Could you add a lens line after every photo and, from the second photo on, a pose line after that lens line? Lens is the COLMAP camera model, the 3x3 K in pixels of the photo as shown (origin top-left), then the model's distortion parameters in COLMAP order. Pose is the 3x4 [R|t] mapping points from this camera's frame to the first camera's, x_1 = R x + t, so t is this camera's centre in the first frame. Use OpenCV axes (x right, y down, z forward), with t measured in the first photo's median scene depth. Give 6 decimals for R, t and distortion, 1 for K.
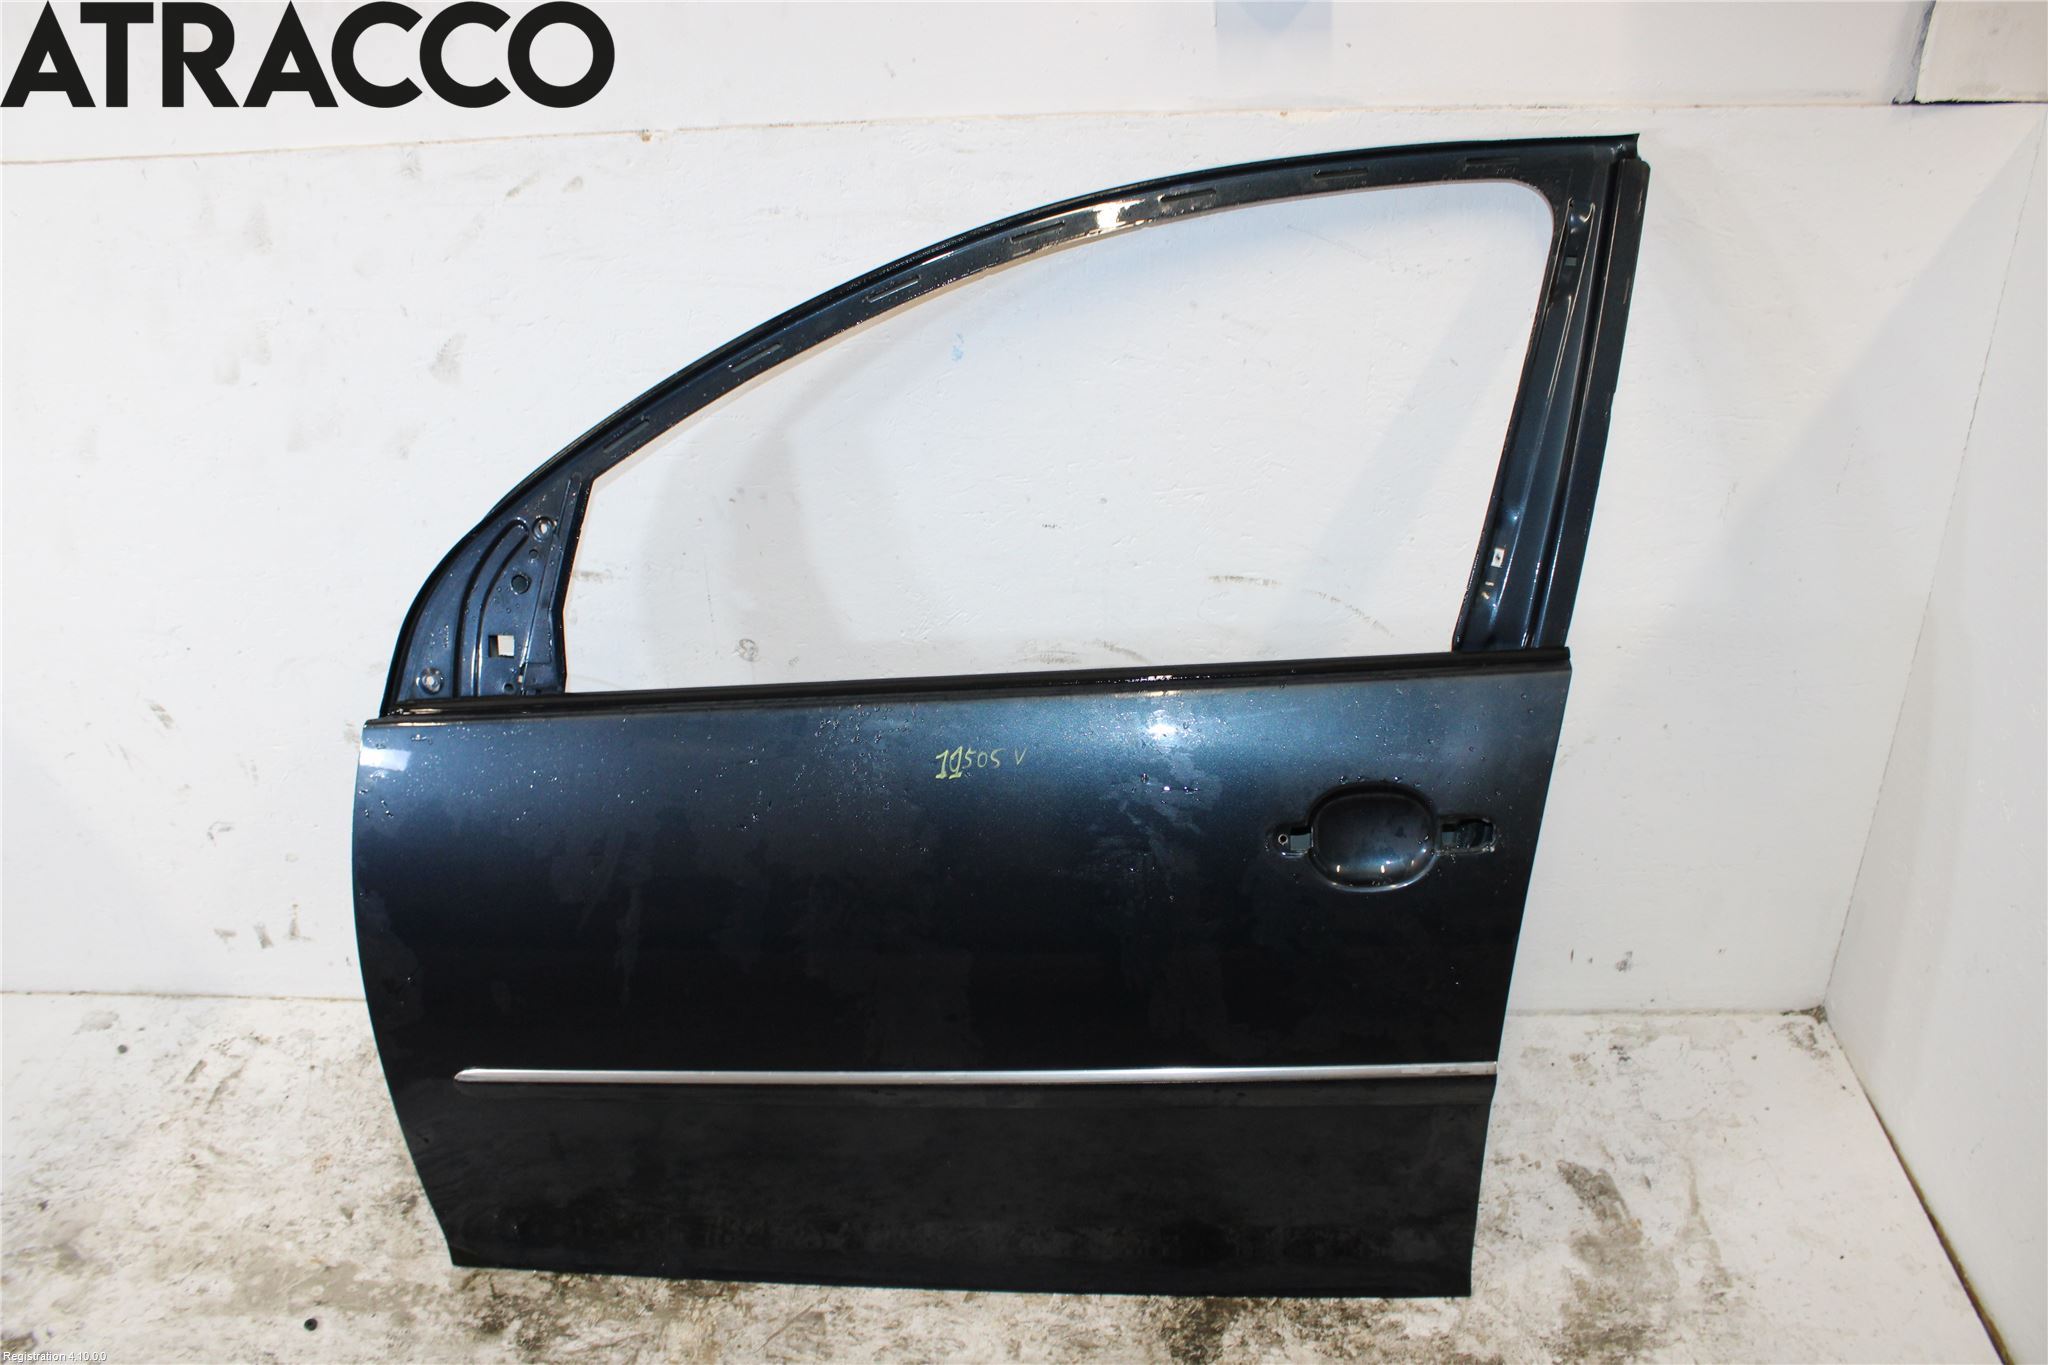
lens RADIAL K [[1701.8, 0, 1023.0], [0, 1701.8, 678.9], [0, 0, 1]] dist [-0.151167, 0.124305]
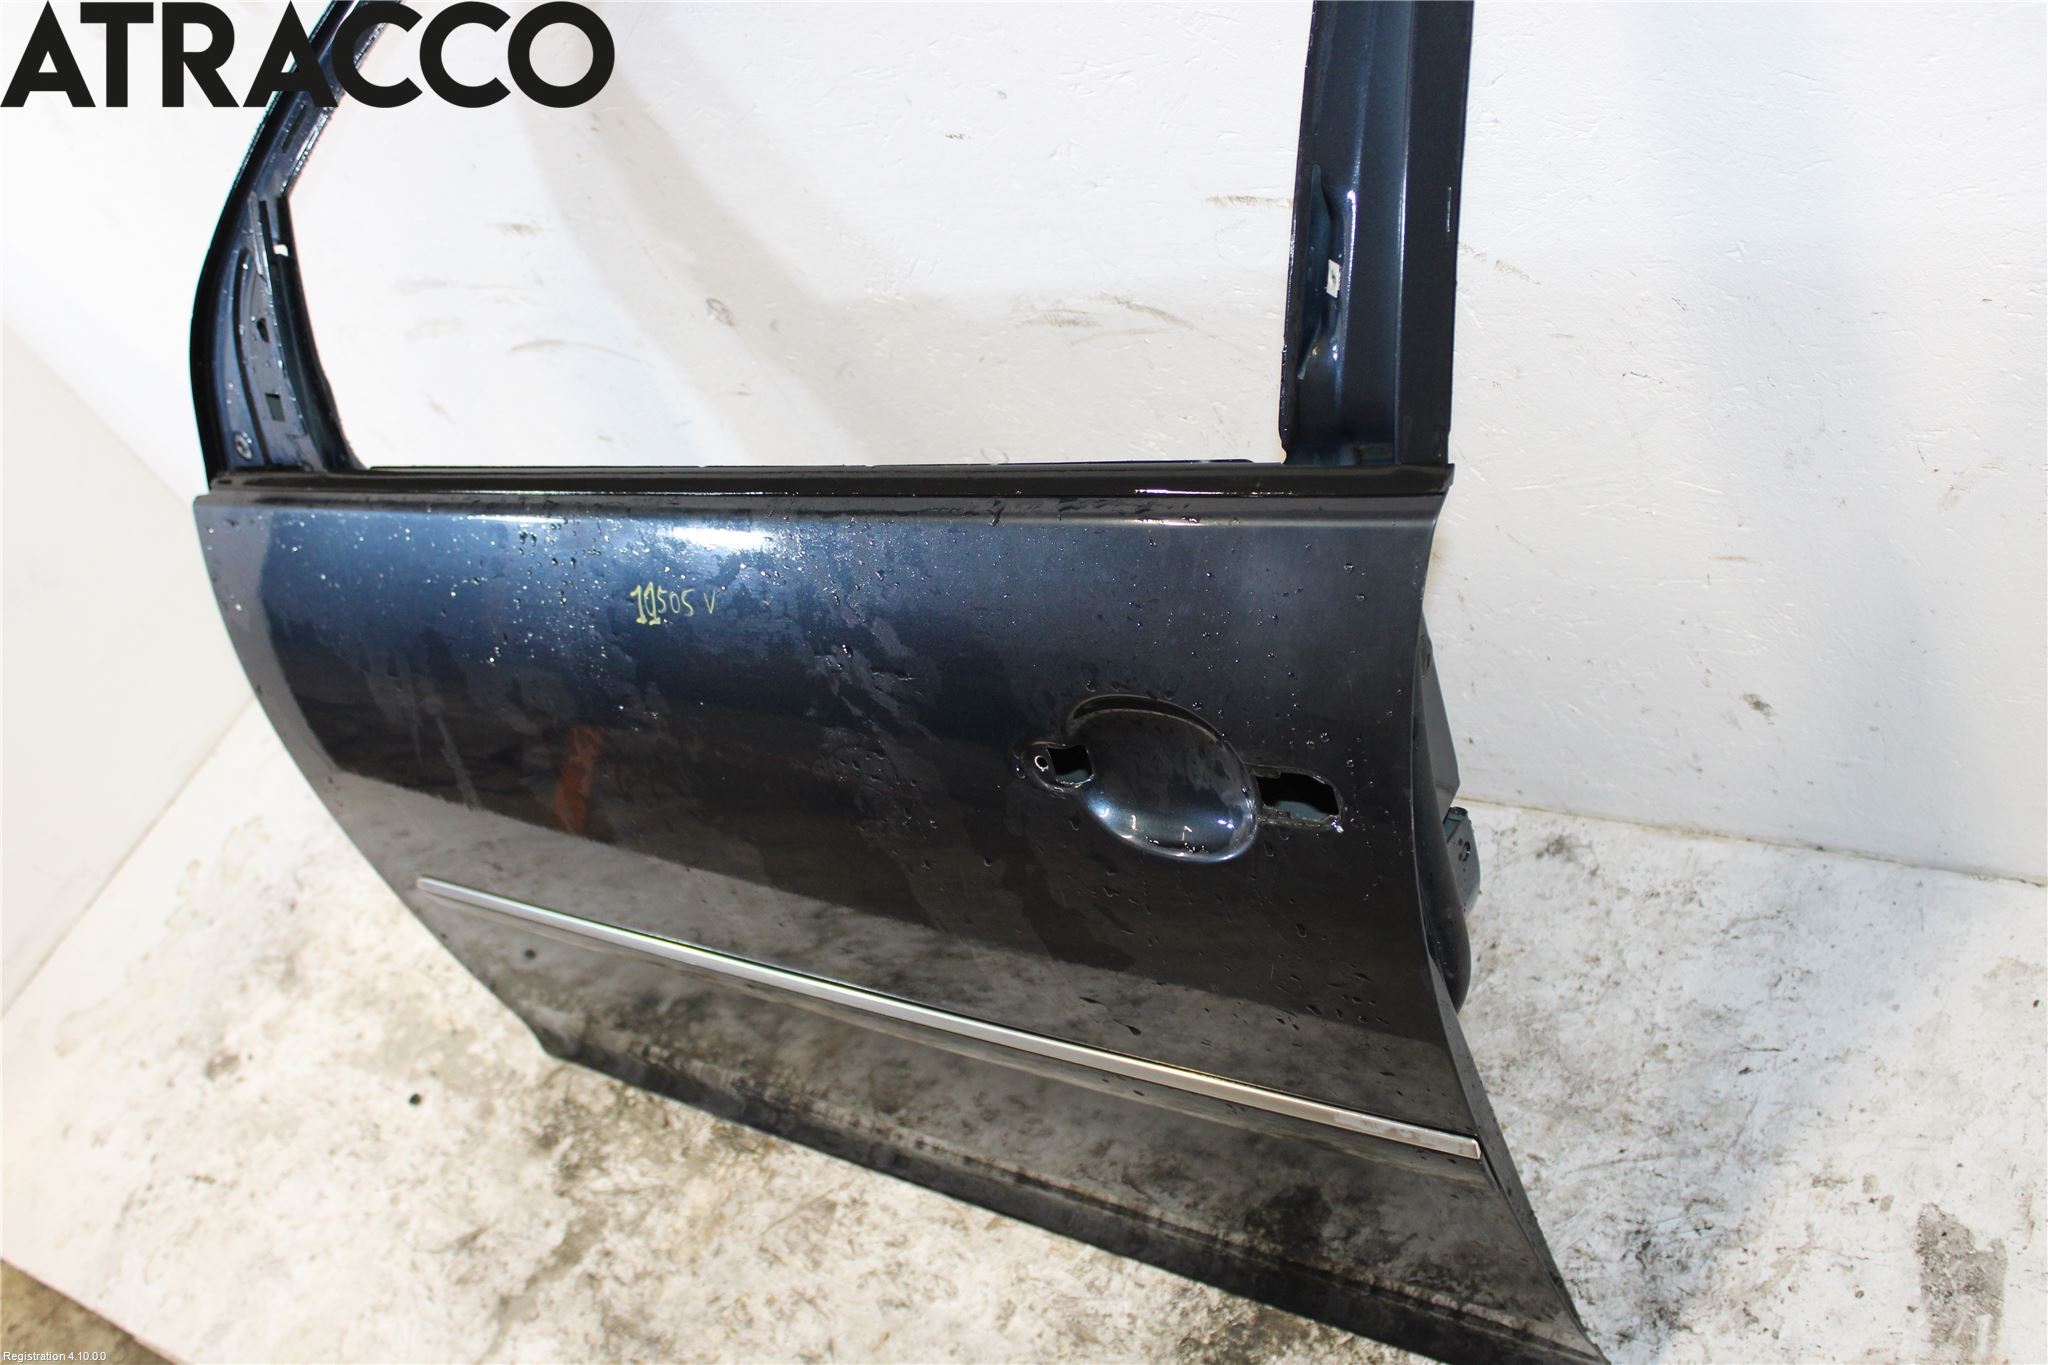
lens RADIAL K [[2221.3, 0, 1012.1], [0, 2221.3, 692.0], [0, 0, 1]] dist [-0.068719, 0.000000]
pose [[0.798816, 0.079733, -0.596269, 0.527383], [0.148255, 0.934514, 0.323580, -0.159229], [0.583021, -0.346881, 0.734683, 0.365157]]
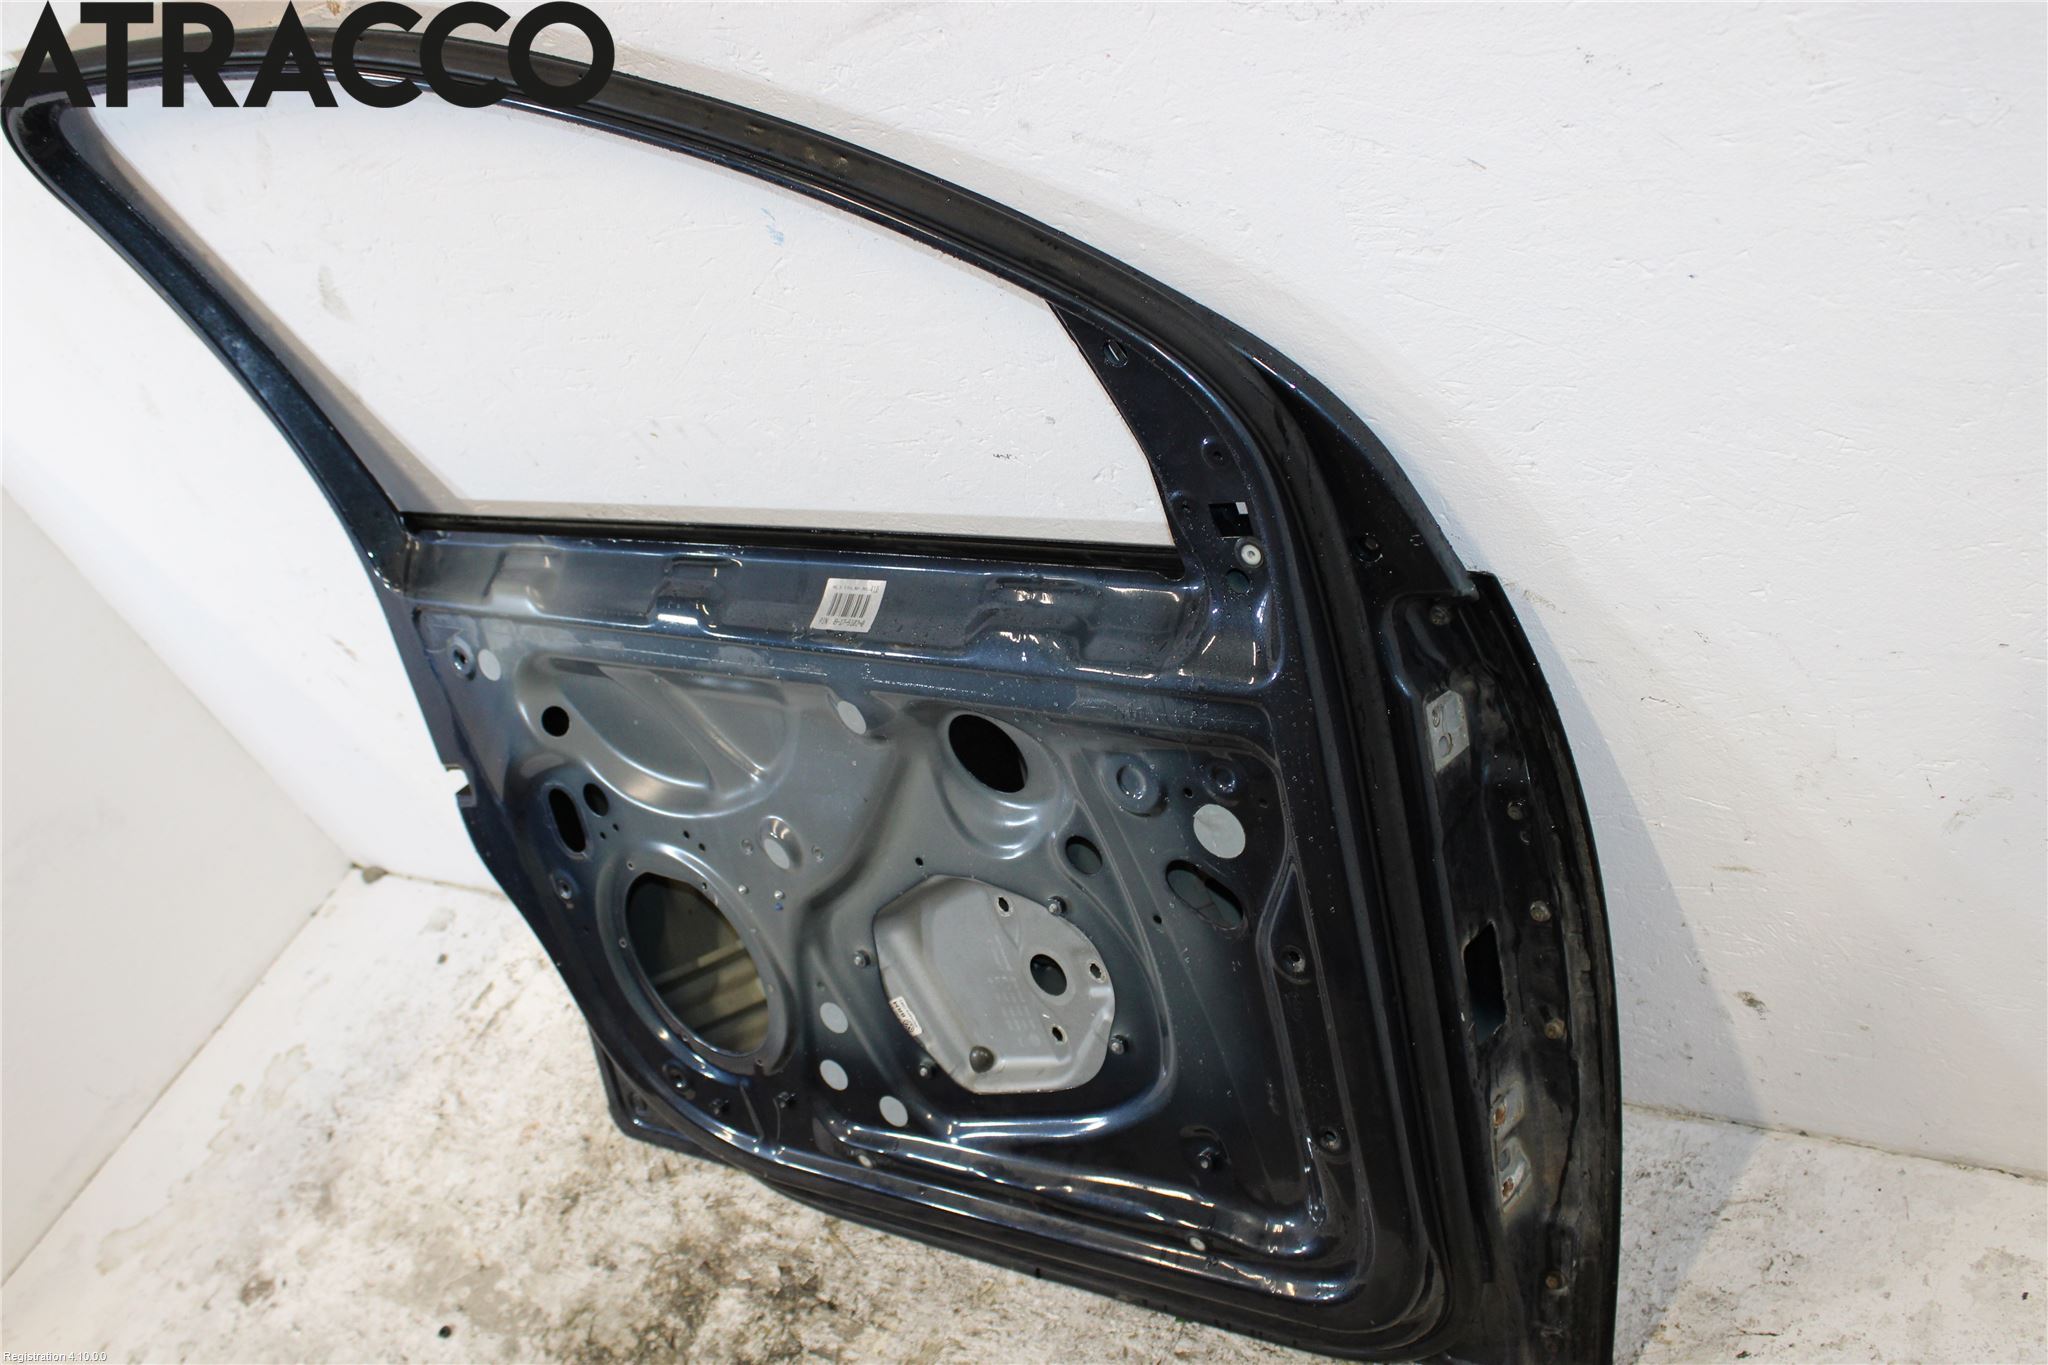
lens RADIAL K [[1962.0, 0, 1019.1], [0, 1962.0, 690.3], [0, 0, 1]] dist [-0.072878, 0.000000]
pose [[0.813181, 0.033631, -0.581038, 0.463162], [0.123734, 0.965518, 0.229054, -0.176321], [0.568706, -0.258156, 0.780979, 0.402794]]
